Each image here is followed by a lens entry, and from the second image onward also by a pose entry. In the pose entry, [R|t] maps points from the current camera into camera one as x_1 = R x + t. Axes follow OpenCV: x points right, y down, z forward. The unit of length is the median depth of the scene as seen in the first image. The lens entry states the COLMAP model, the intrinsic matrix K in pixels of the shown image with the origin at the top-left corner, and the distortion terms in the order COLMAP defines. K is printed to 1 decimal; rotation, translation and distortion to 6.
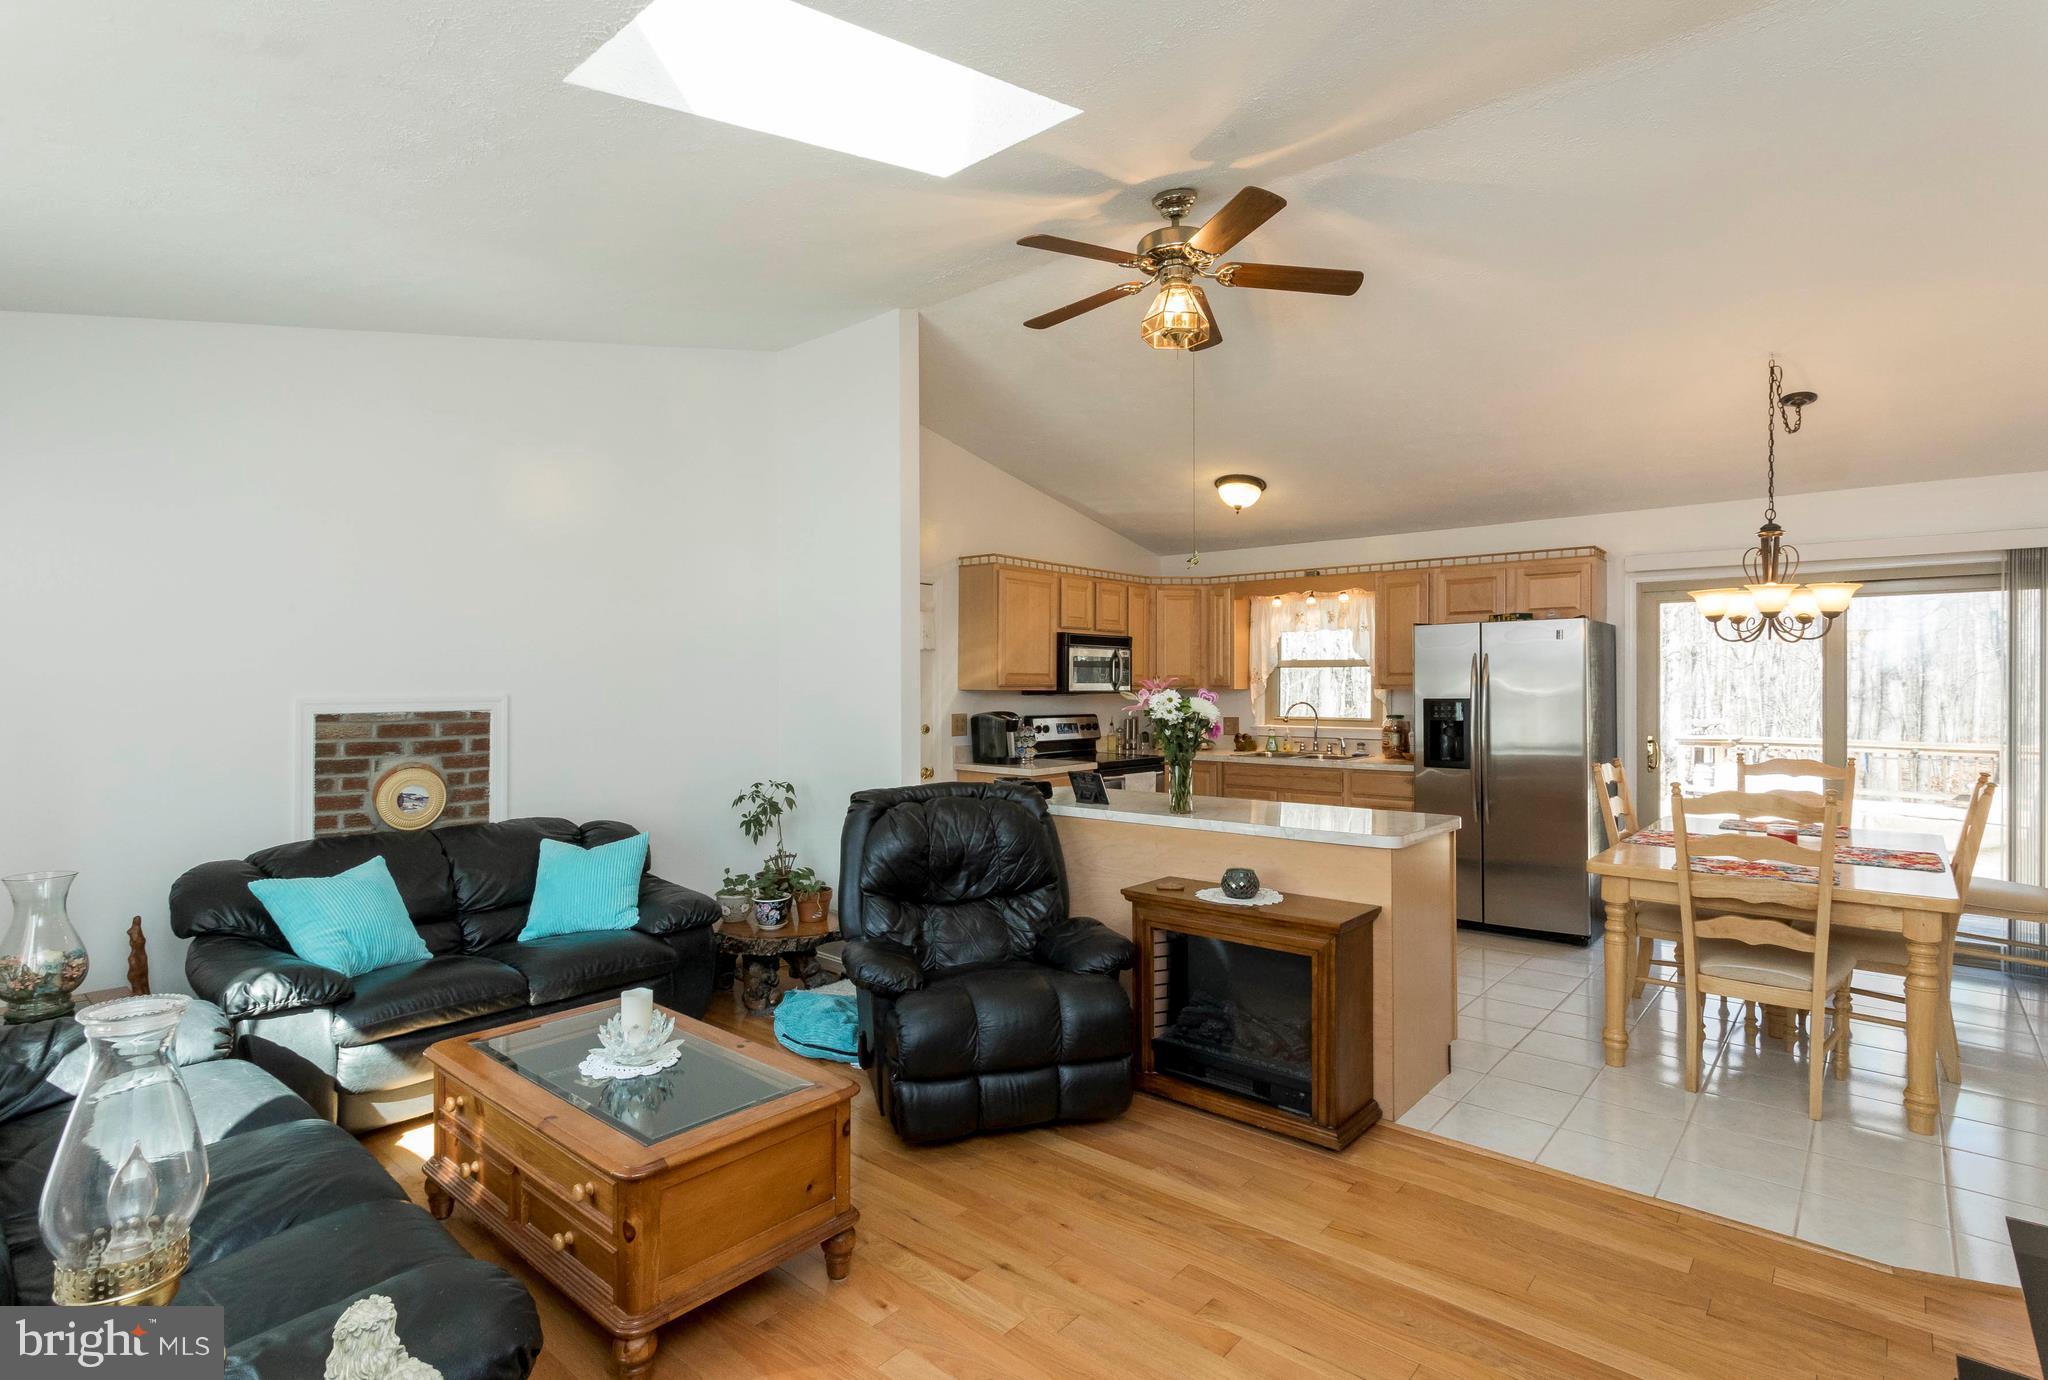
lens RADIAL K [[1004.8, 0, 1021.8], [0, 1004.8, 693.6], [0, 0, 1]] dist [-0.002402, 0.000825]
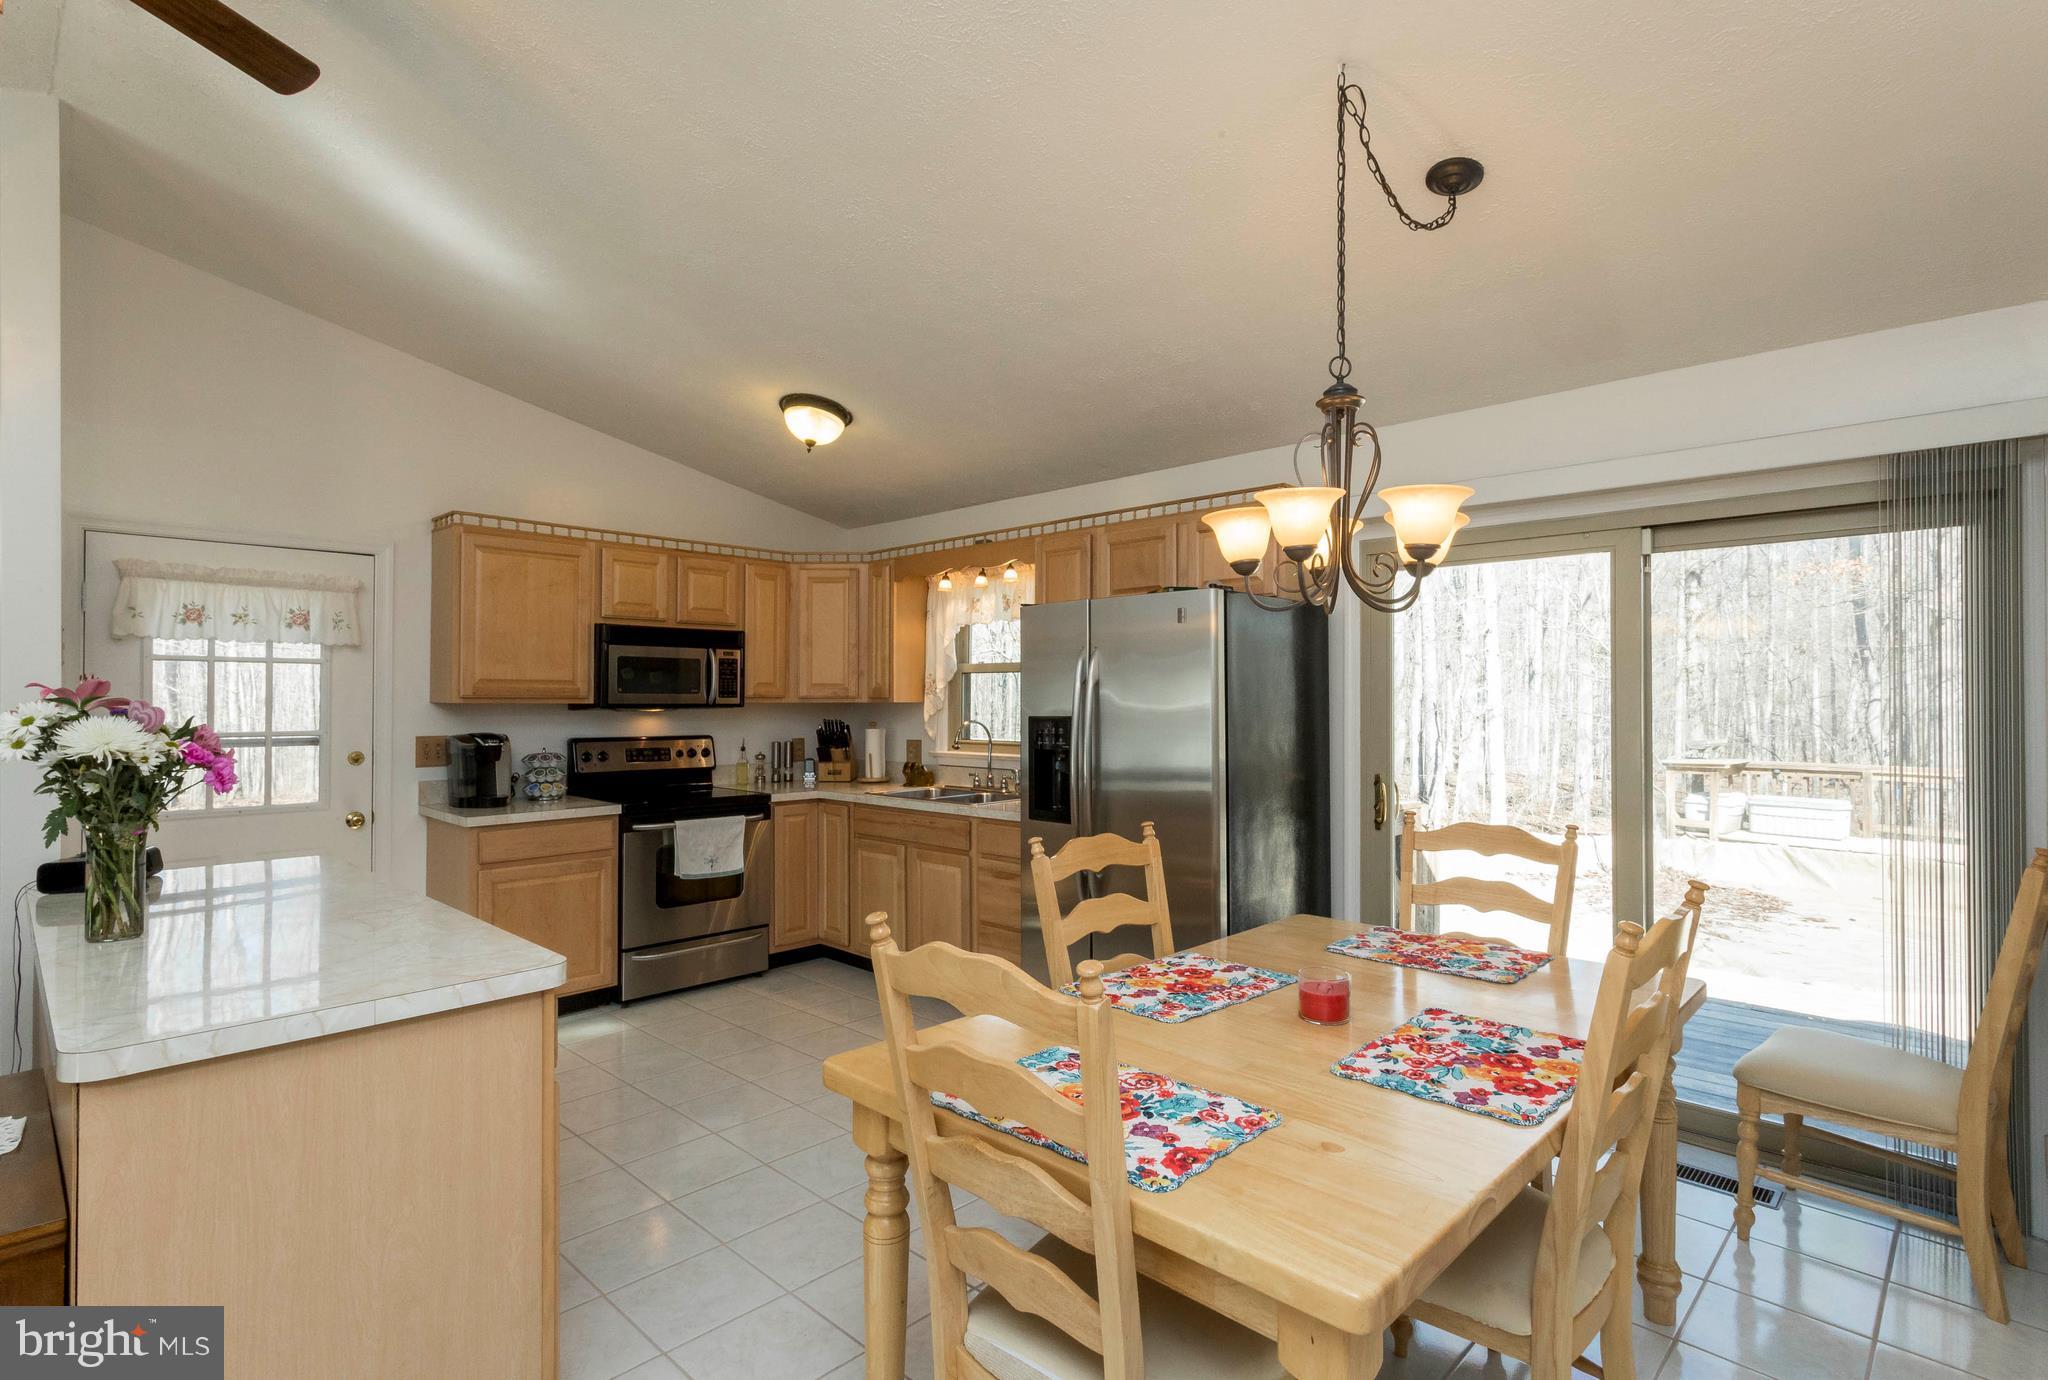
lens RADIAL K [[1004.8, 0, 1022.8], [0, 1004.8, 688.4], [0, 0, 1]] dist [-0.002402, 0.000825]
pose [[0.998209, -0.000442, -0.059824, 0.384313], [-0.000816, 0.999779, -0.021005, 0.000637], [0.059820, 0.021016, 0.997988, 0.295319]]
